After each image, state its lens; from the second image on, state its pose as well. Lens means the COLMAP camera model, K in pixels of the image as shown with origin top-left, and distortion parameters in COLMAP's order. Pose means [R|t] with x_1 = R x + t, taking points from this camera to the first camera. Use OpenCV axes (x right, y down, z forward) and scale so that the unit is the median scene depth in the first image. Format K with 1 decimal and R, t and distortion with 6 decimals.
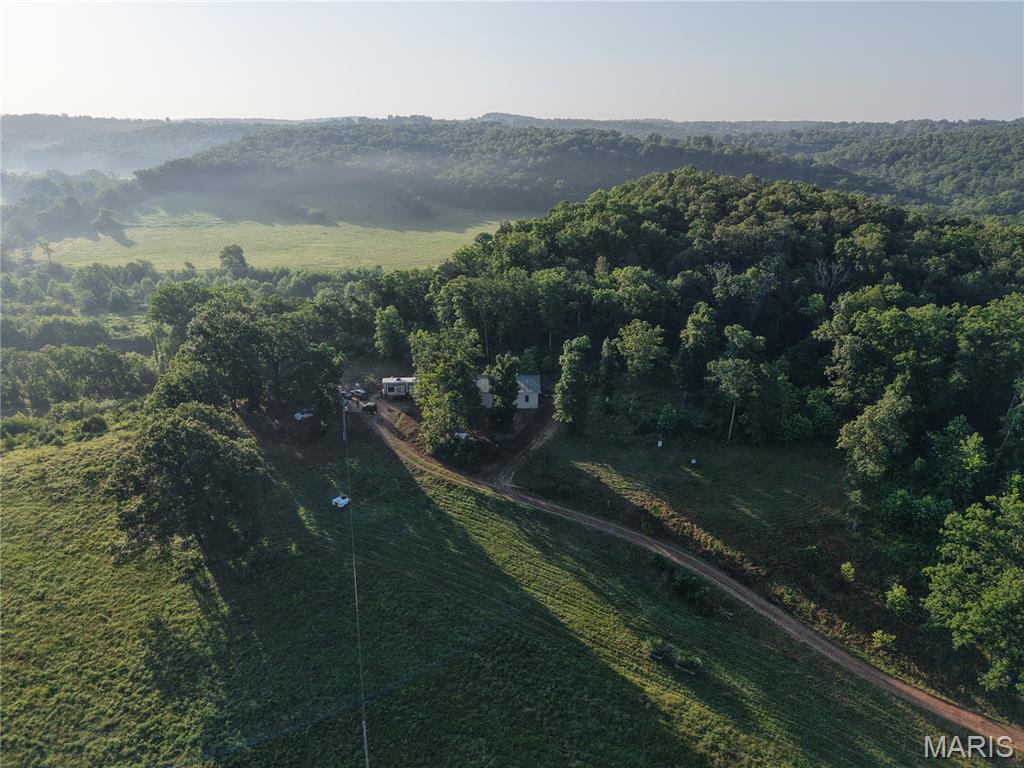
lens RADIAL K [[688.4, 0, 516.4], [0, 688.4, 384.5], [0, 0, 1]] dist [0.027829, -0.026159]
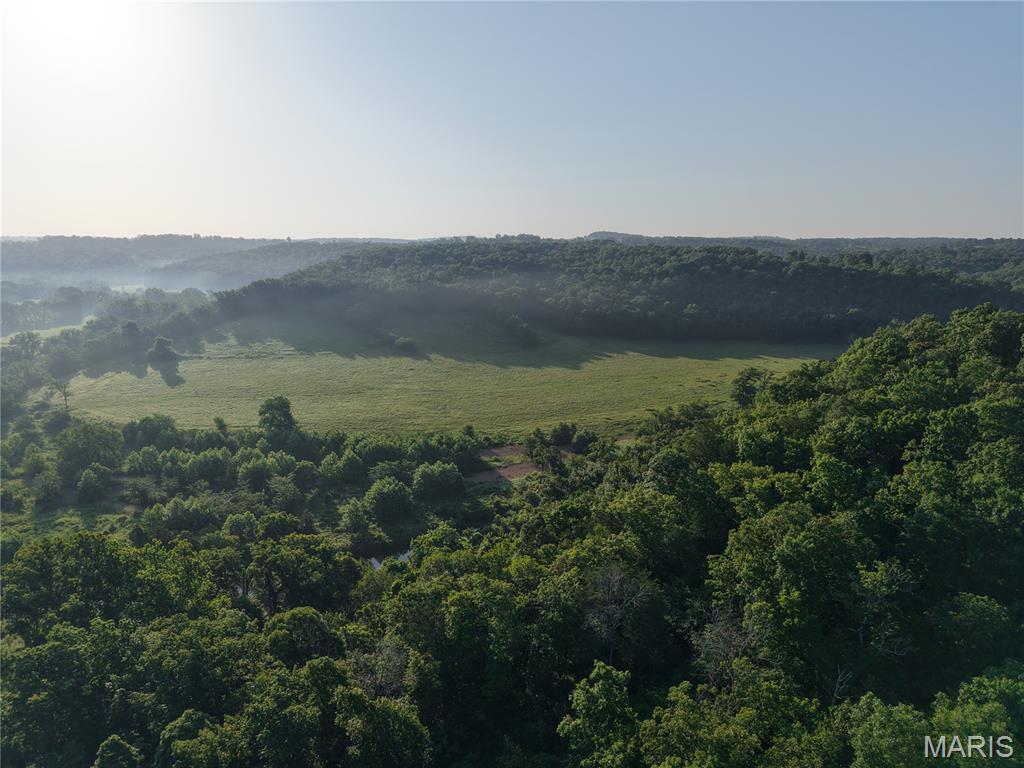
lens RADIAL K [[688.4, 0, 515.3], [0, 688.4, 383.0], [0, 0, 1]] dist [0.027829, -0.026159]
pose [[0.989535, 0.025756, -0.141977, -0.036986], [-0.048012, 0.986646, -0.155641, -0.079852], [0.136073, 0.160829, 0.977557, 0.216080]]
